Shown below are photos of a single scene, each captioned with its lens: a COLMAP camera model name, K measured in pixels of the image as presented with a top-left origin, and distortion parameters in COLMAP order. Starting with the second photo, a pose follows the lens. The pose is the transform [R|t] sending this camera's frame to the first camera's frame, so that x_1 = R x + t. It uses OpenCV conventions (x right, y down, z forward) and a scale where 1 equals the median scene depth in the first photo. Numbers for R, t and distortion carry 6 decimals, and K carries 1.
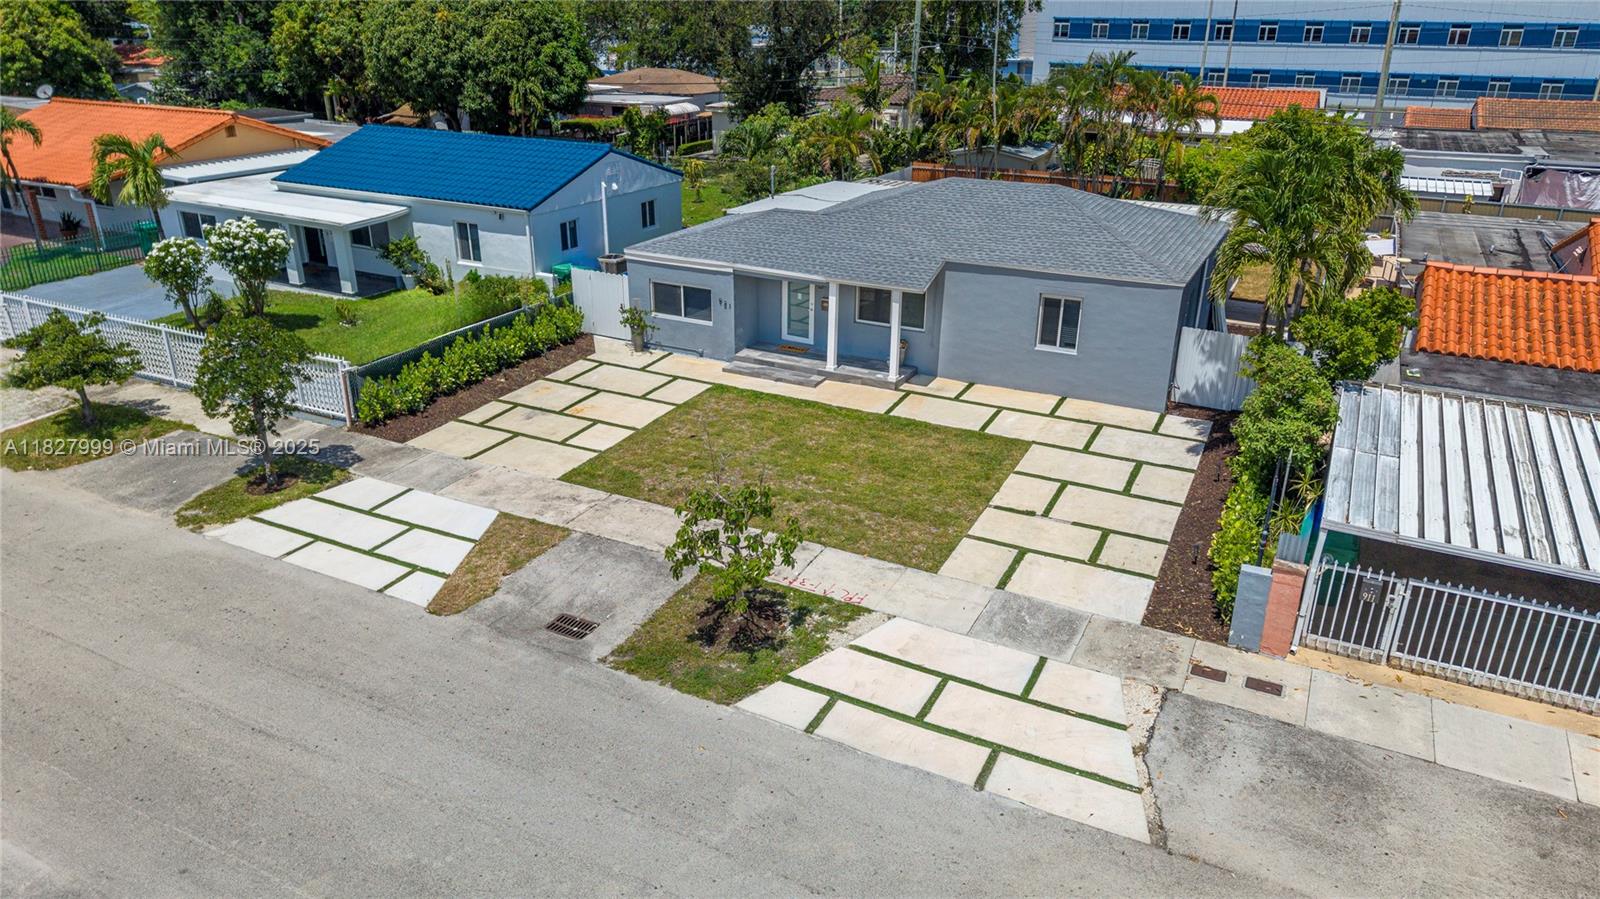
lens RADIAL K [[1065.1, 0, 800.0], [0, 1065.1, 449.5], [0, 0, 1]] dist [0.044767, -0.051464]
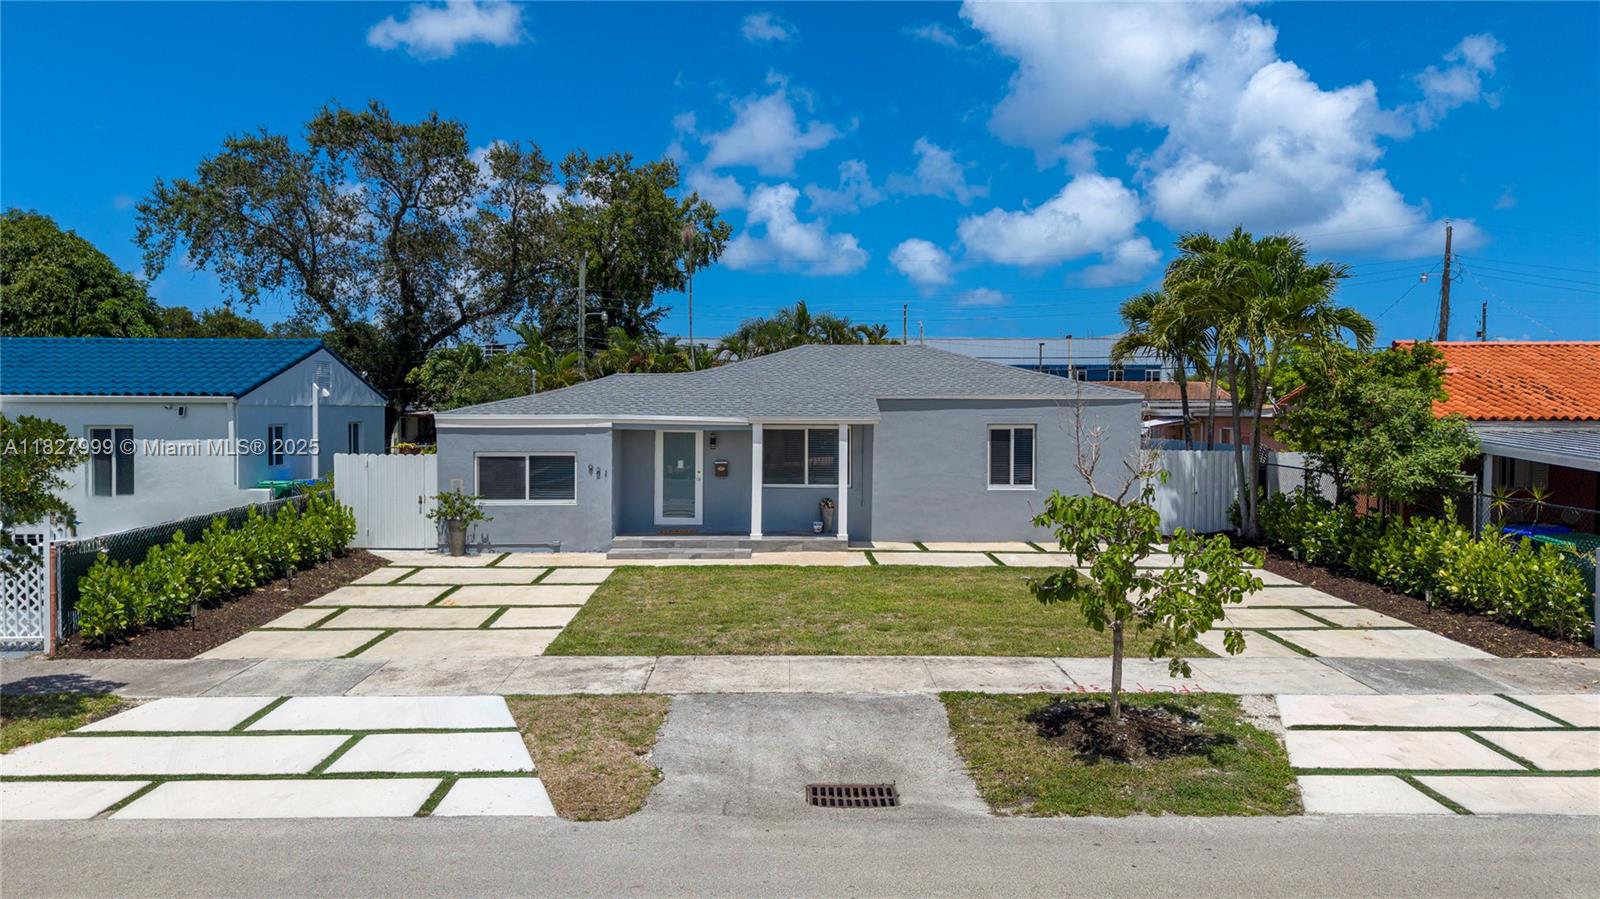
lens RADIAL K [[1065.1, 0, 800.0], [0, 1065.1, 449.5], [0, 0, 1]] dist [0.044767, -0.051464]
pose [[0.884204, -0.025701, 0.466394, -0.338159], [0.184657, 0.936382, -0.298479, 0.112350], [-0.429052, 0.350039, 0.832699, 0.361265]]
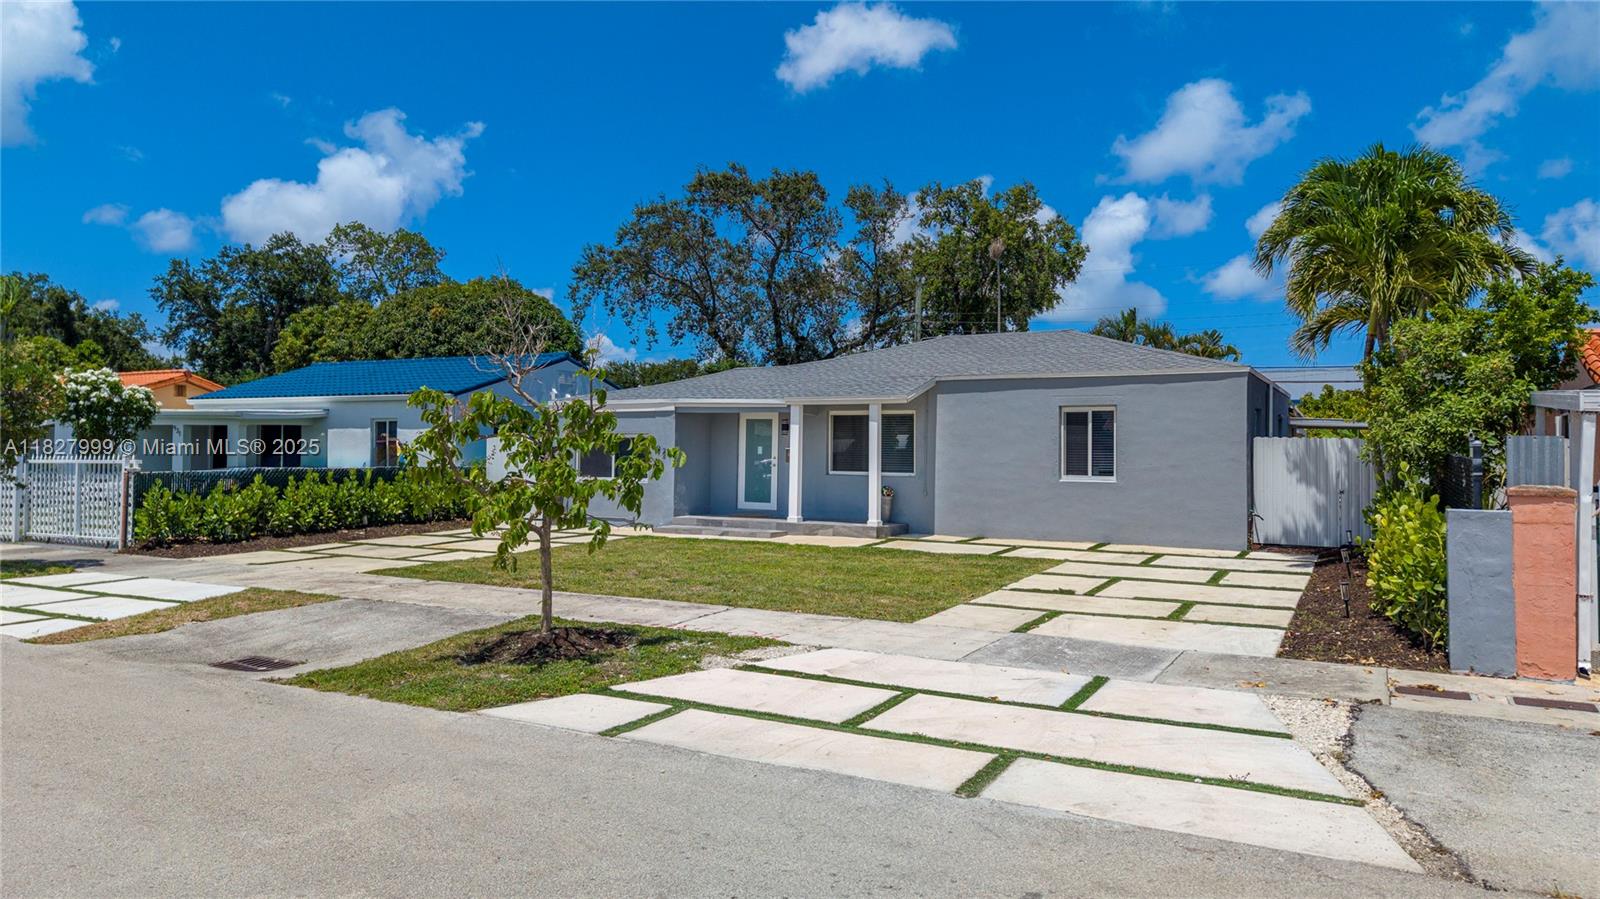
lens RADIAL K [[1074.1, 0, 797.8], [0, 1074.1, 423.1], [0, 0, 1]] dist [0.045580, -0.049608]
pose [[0.999515, 0.001213, -0.031121, 0.063390], [-0.013995, 0.910167, -0.414005, 0.200026], [0.027823, 0.414240, 0.909742, 0.307129]]
